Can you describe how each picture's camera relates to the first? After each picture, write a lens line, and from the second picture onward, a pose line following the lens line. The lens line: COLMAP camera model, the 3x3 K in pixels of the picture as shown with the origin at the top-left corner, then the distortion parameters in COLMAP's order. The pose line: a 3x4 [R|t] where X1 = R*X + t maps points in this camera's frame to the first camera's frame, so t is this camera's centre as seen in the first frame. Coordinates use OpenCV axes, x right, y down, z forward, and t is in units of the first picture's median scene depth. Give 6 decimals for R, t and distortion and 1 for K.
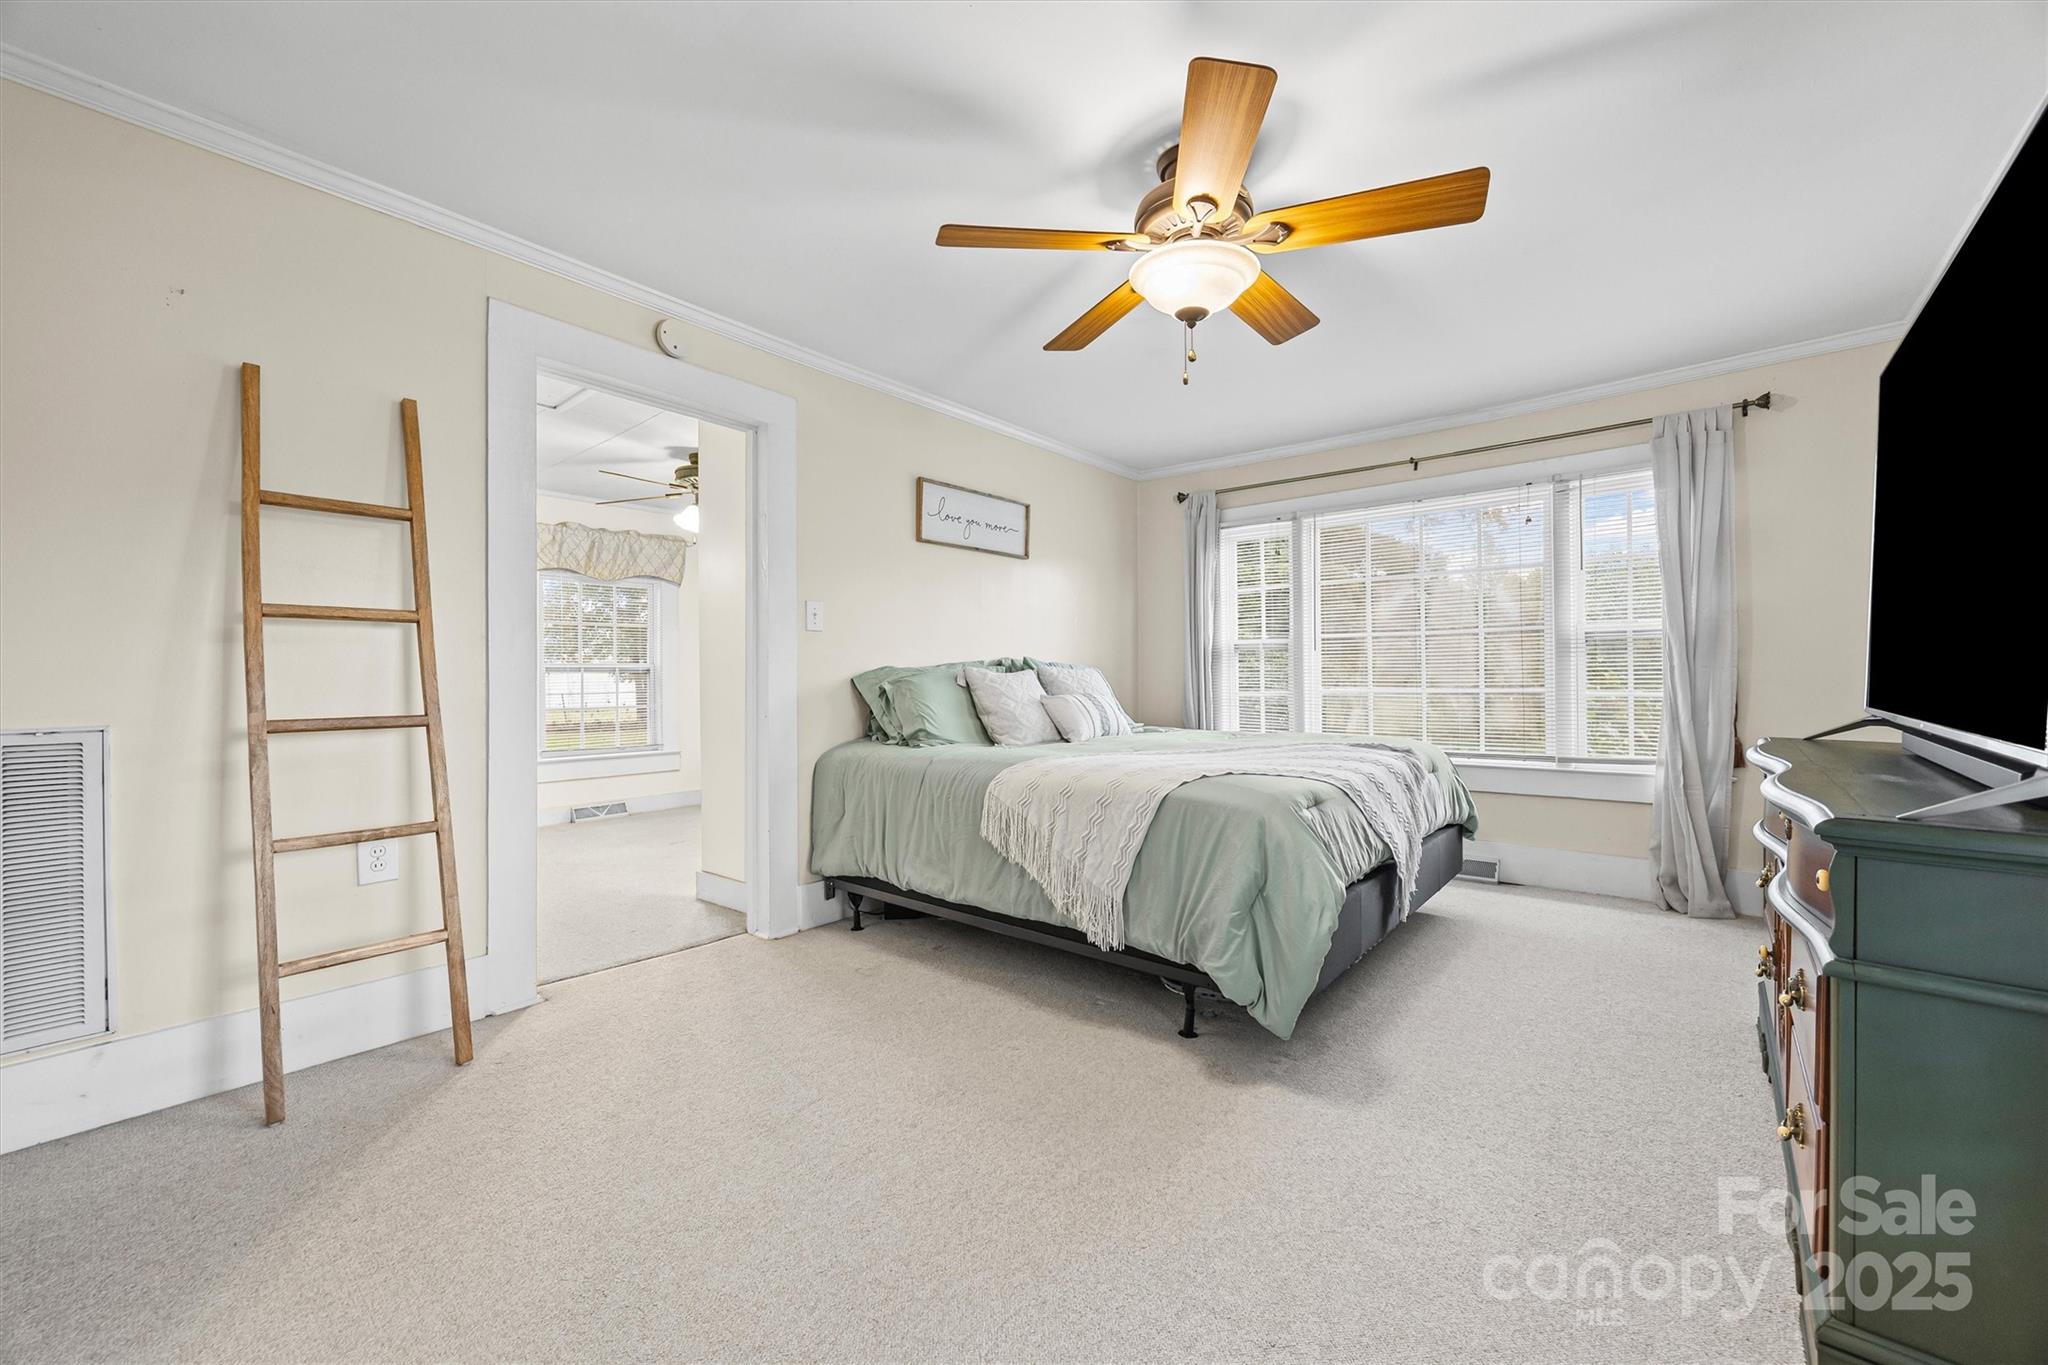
lens RADIAL K [[792.4, 0, 1023.7], [0, 792.4, 683.8], [0, 0, 1]] dist [-0.003111, -0.000011]
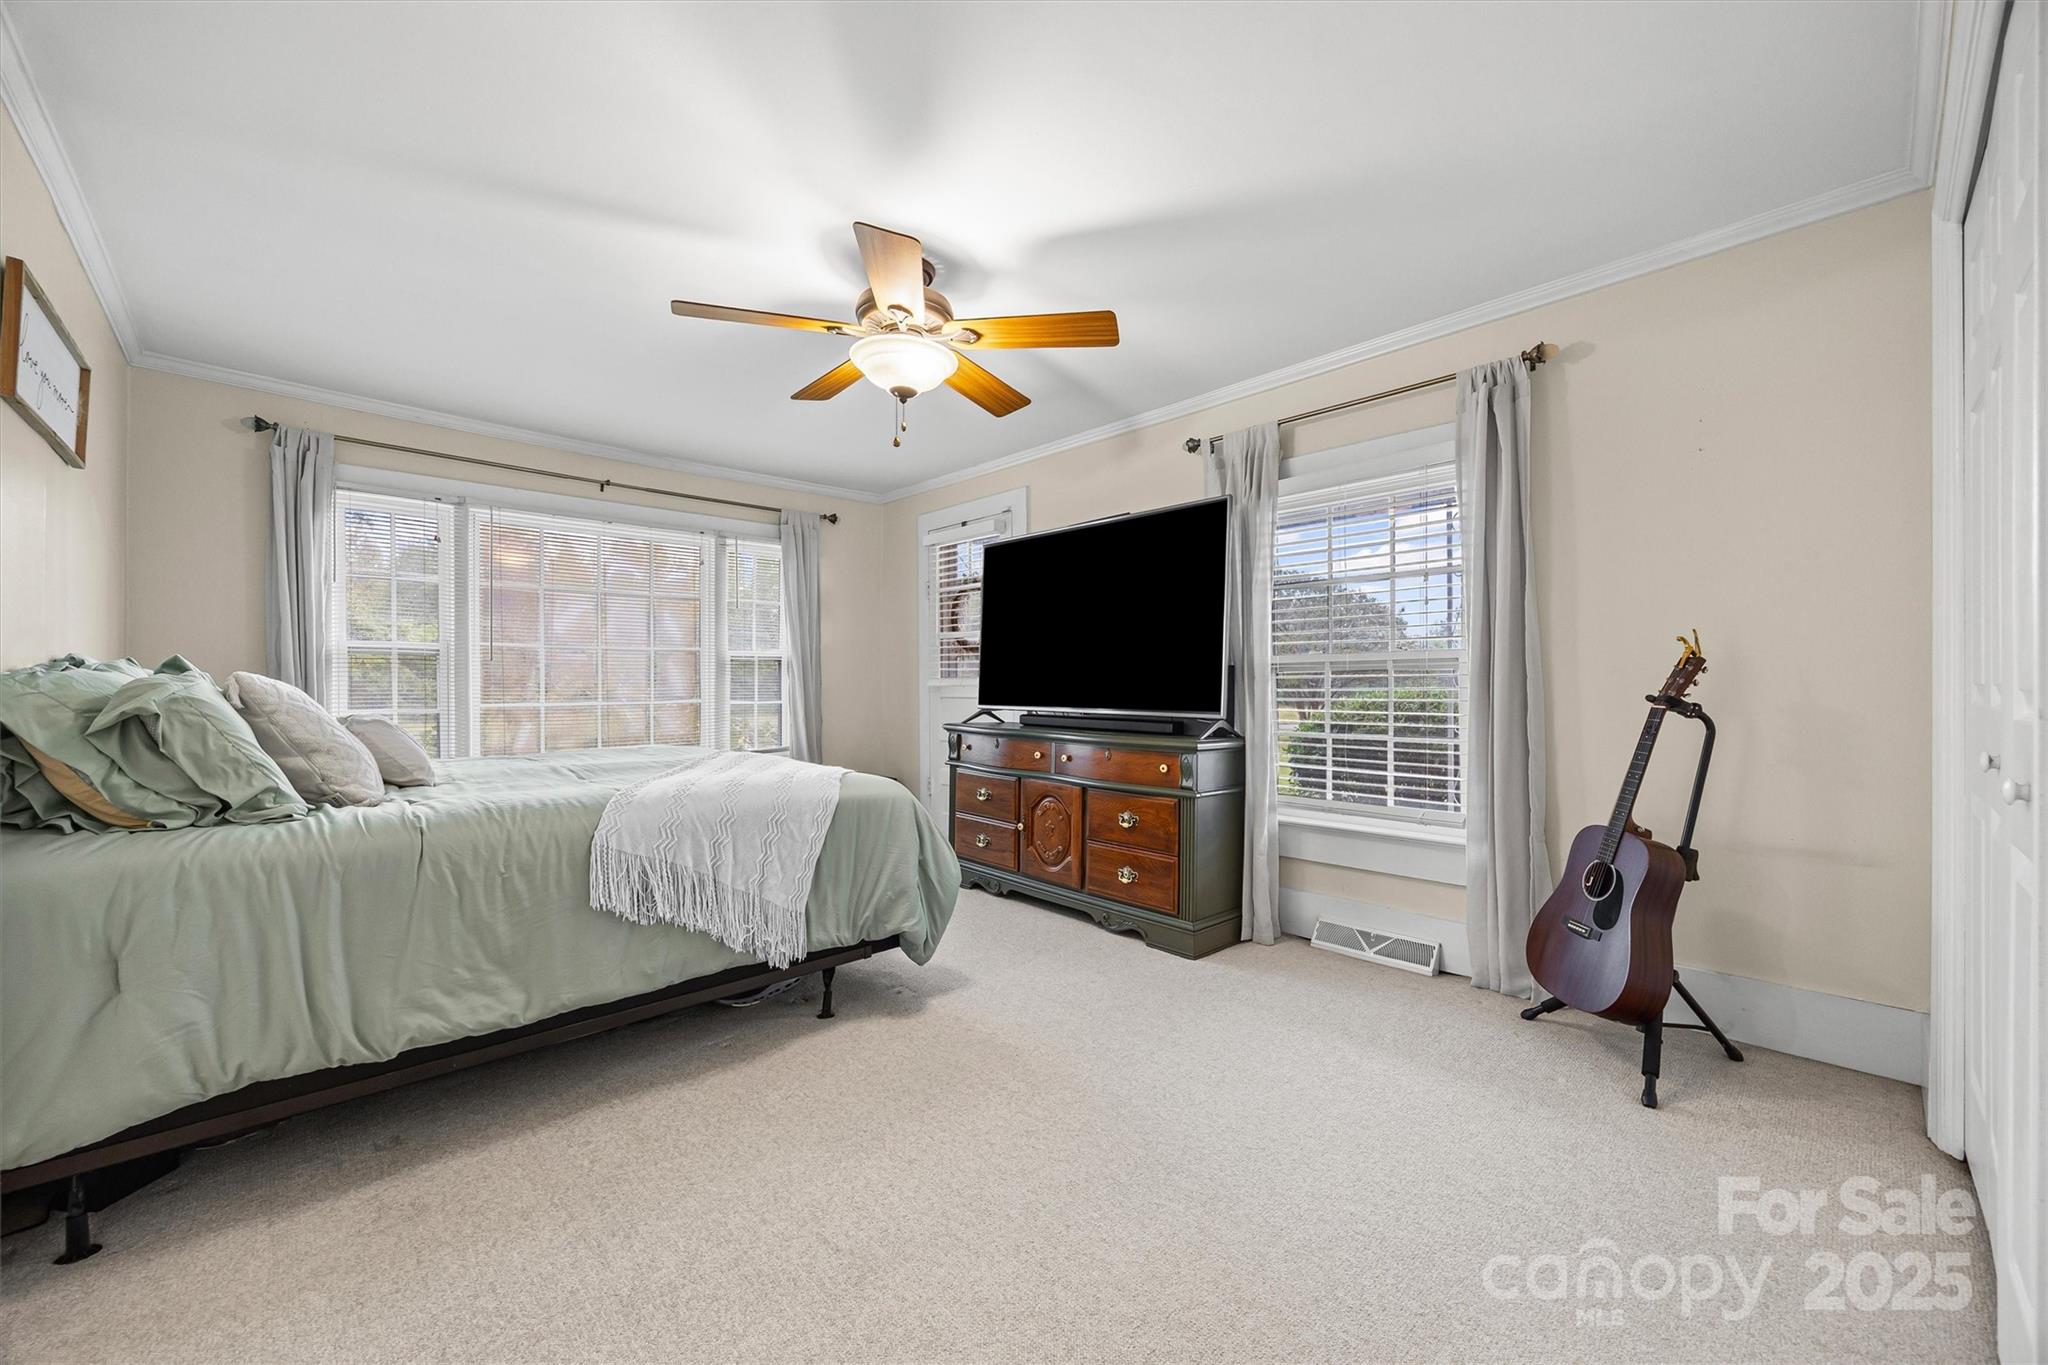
lens RADIAL K [[792.4, 0, 1024.2], [0, 792.4, 685.3], [0, 0, 1]] dist [-0.003111, -0.000011]
pose [[0.115350, 0.006611, 0.993303, -0.691492], [0.008426, 0.999935, -0.007634, -0.003437], [-0.993289, 0.009250, 0.115287, 0.485147]]
